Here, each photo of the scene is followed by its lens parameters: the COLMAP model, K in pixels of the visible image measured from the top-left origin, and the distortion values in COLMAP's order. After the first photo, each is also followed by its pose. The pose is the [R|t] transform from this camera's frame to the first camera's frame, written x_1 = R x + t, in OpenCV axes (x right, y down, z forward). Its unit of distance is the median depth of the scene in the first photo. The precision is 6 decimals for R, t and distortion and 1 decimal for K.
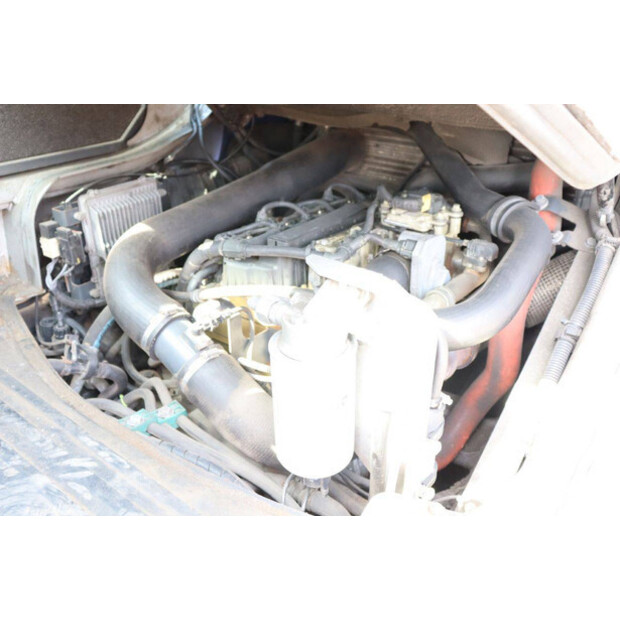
lens RADIAL K [[573.2, 0, 309.9], [0, 573.2, 309.3], [0, 0, 1]] dist [-0.005356, 0.000000]
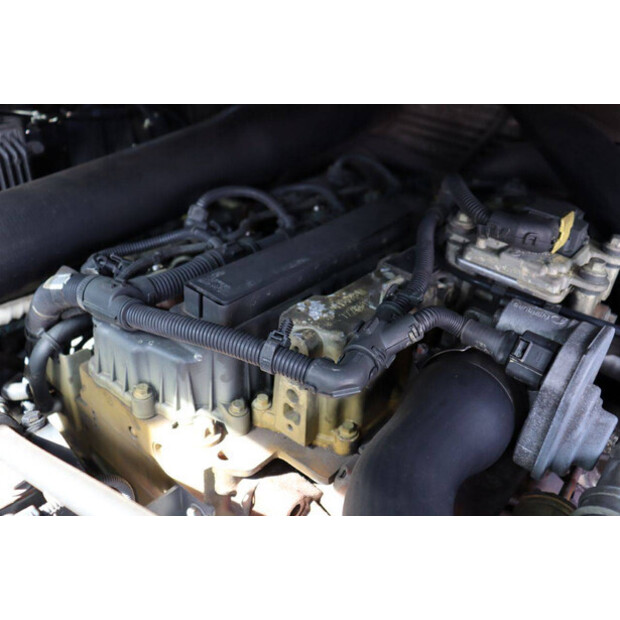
lens RADIAL K [[527.9, 0, 310.8], [0, 527.9, 311.5], [0, 0, 1]] dist [-0.057827, 0.004367]
pose [[0.996893, 0.078053, 0.010597, 0.015979], [-0.078742, 0.991000, 0.108251, -0.145483], [-0.002053, -0.108749, 0.994067, 0.575745]]
